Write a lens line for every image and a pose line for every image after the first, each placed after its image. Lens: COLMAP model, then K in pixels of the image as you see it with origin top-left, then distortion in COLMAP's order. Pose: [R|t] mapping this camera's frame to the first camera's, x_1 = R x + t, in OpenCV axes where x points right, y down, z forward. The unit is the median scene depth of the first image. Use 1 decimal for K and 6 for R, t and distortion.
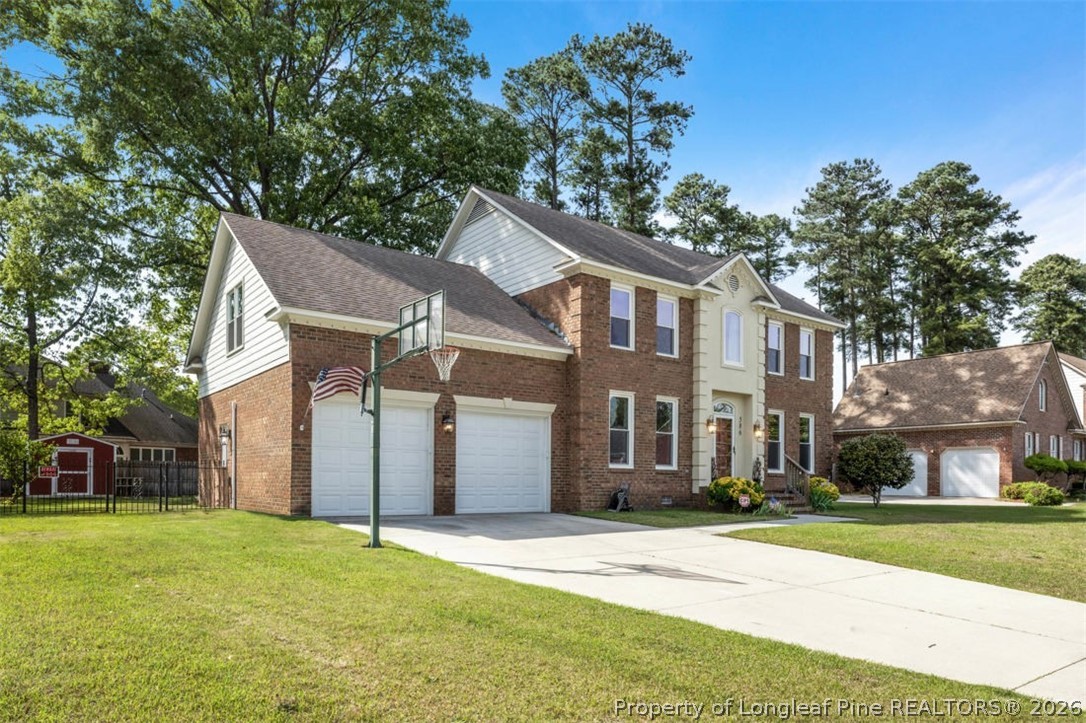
lens RADIAL K [[686.3, 0, 543.5], [0, 686.3, 378.7], [0, 0, 1]] dist [0.000490, -0.000005]
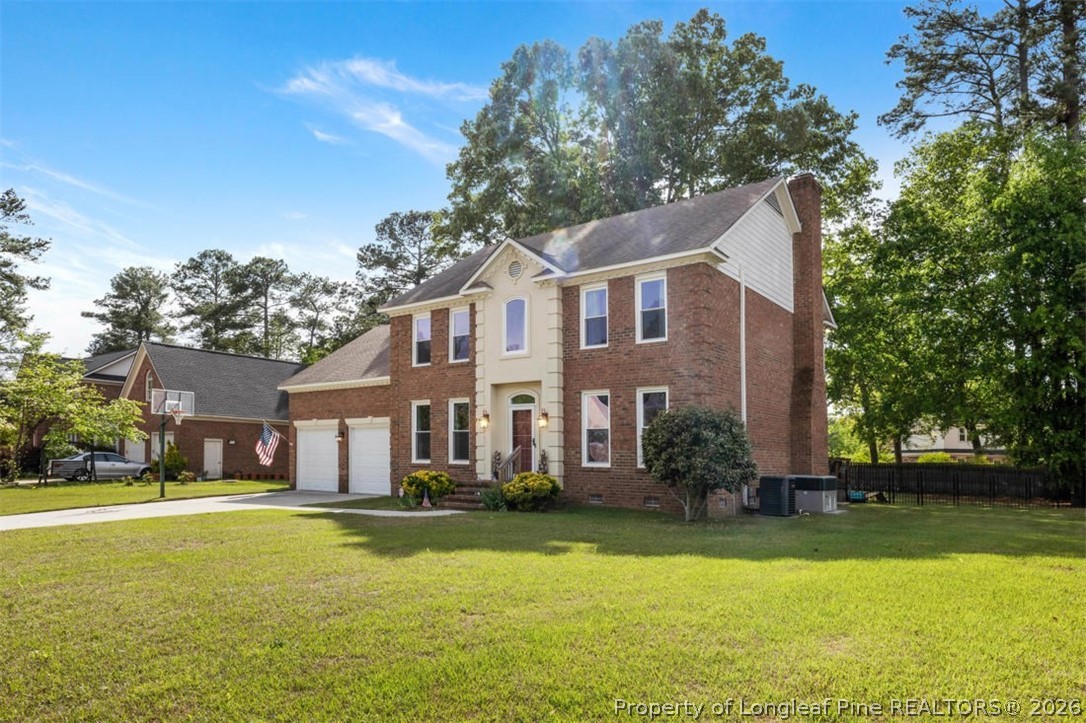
lens RADIAL K [[673.8, 0, 543.0], [0, 673.8, 361.5], [0, 0, 1]] dist [0.002395, 0.000906]
pose [[0.278139, -0.167280, -0.945863, 1.379339], [0.106512, 0.984017, -0.142708, 0.151550], [0.954617, -0.061053, 0.291511, 0.891560]]
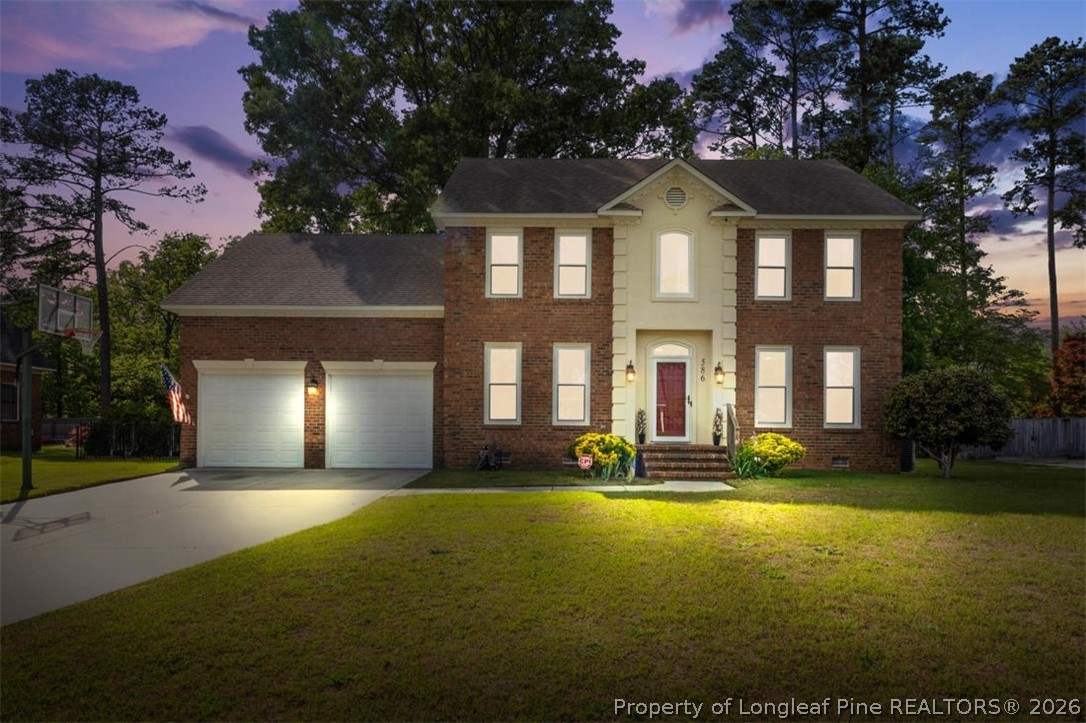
lens RADIAL K [[673.8, 0, 543.0], [0, 673.8, 361.5], [0, 0, 1]] dist [0.002395, 0.000906]
pose [[0.800080, -0.084599, -0.593898, 0.728468], [0.086276, 0.995941, -0.025640, 0.075537], [0.593657, -0.030725, 0.804132, 0.304129]]
